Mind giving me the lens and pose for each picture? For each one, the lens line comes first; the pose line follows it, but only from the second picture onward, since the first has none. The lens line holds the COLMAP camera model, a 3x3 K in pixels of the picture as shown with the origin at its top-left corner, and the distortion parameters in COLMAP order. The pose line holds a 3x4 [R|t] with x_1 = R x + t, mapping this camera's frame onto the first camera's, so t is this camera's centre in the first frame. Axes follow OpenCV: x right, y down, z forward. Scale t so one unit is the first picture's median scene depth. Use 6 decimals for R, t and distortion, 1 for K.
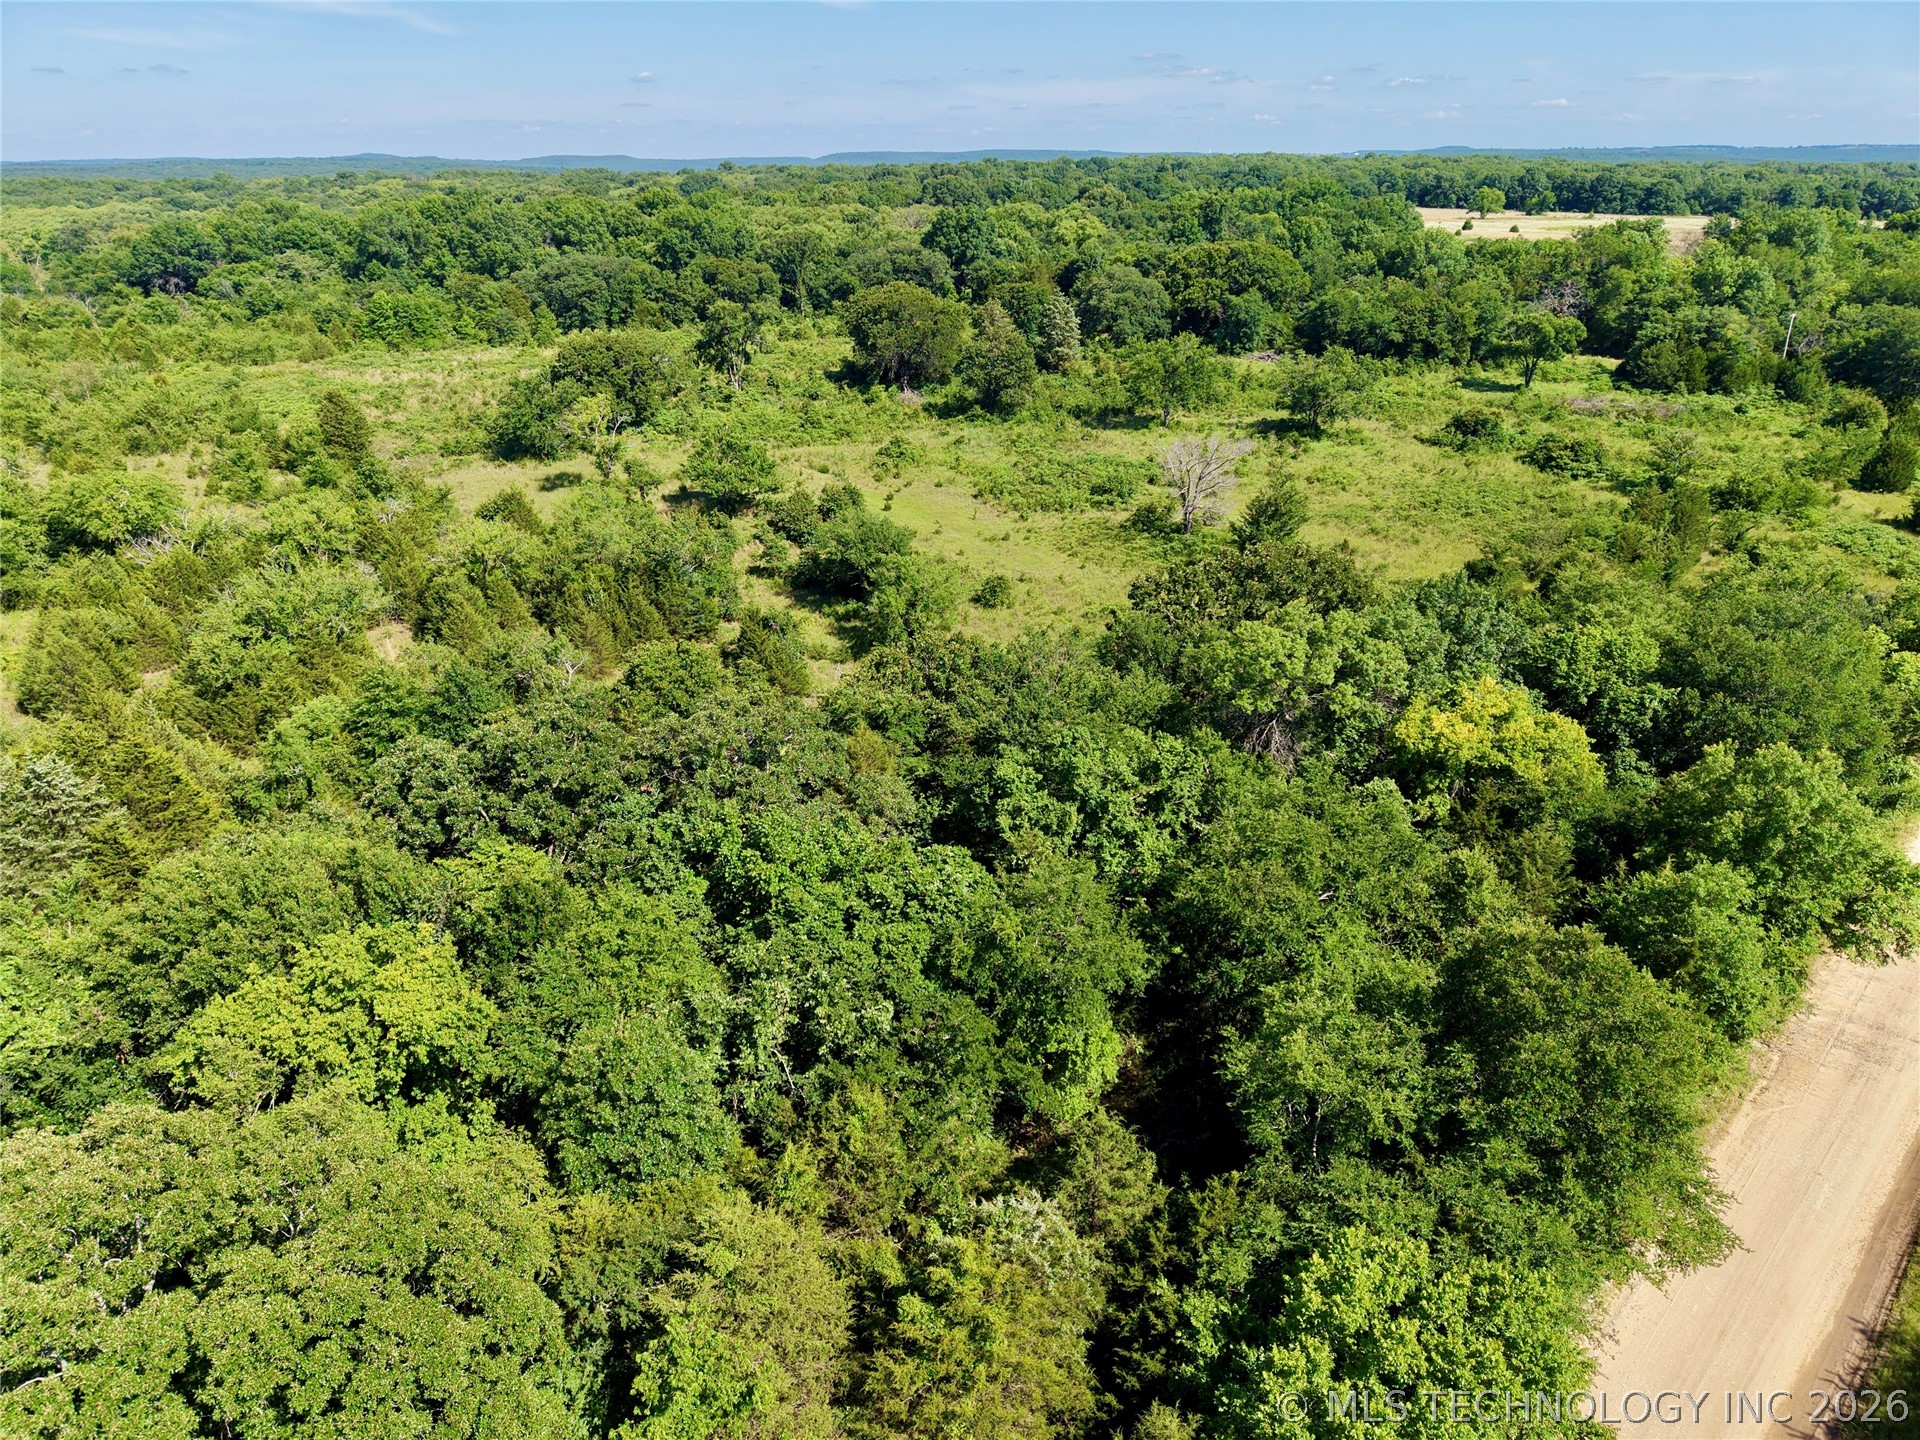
lens RADIAL K [[1295.3, 0, 960.0], [0, 1295.3, 720.0], [0, 0, 1]] dist [0.048088, -0.046350]
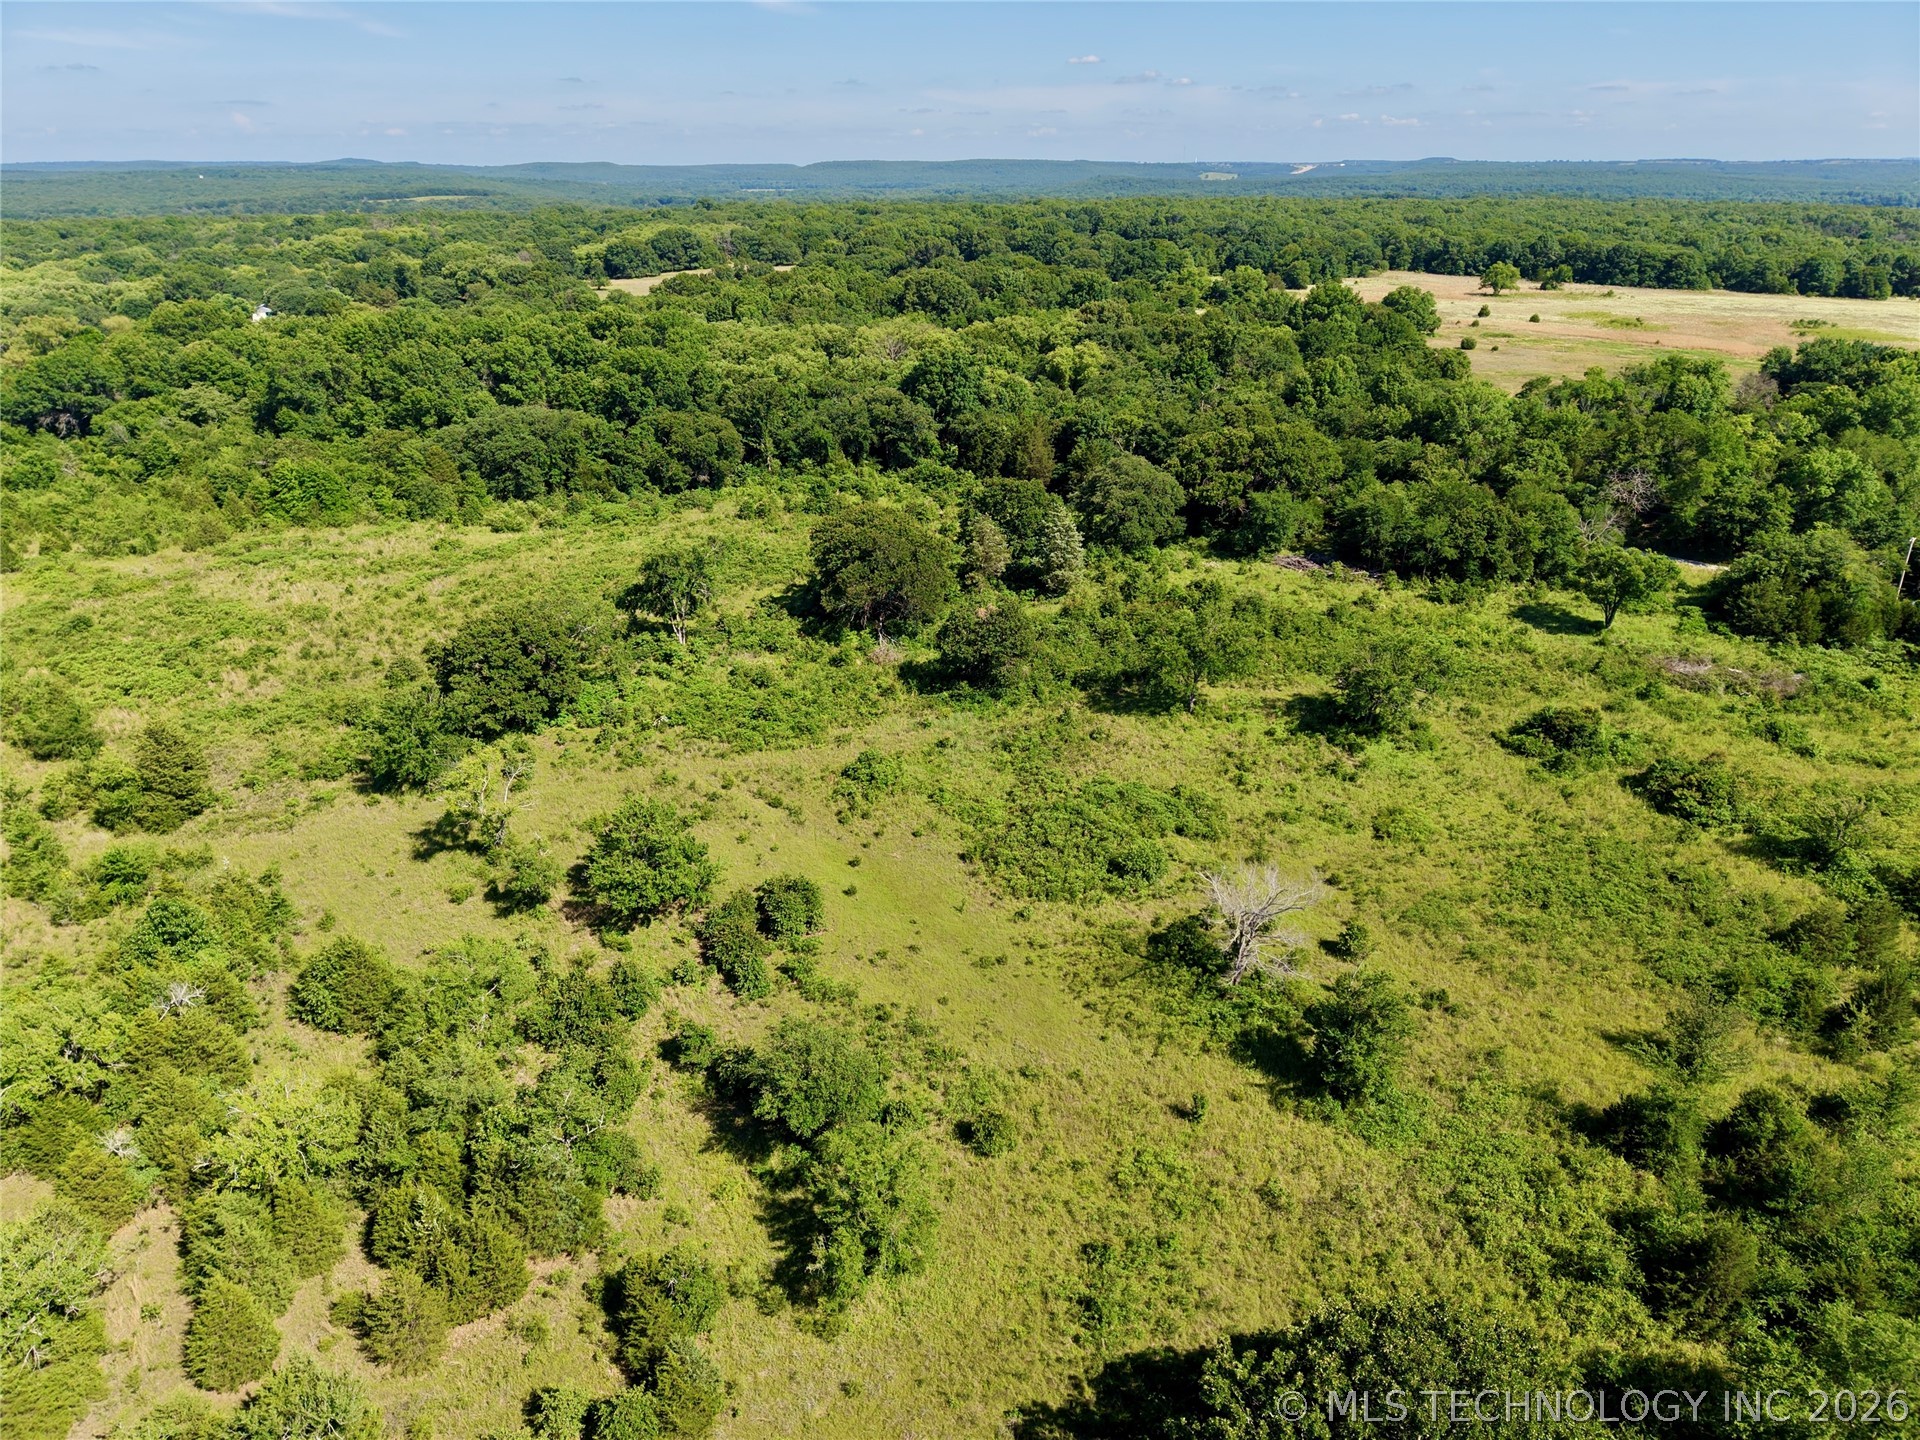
lens RADIAL K [[1295.3, 0, 960.0], [0, 1295.3, 720.0], [0, 0, 1]] dist [0.048088, -0.046350]
pose [[0.999938, 0.000901, 0.011108, 0.000979], [-0.000878, 0.999997, -0.002101, -0.167988], [-0.011110, 0.002091, 0.999936, 0.131562]]
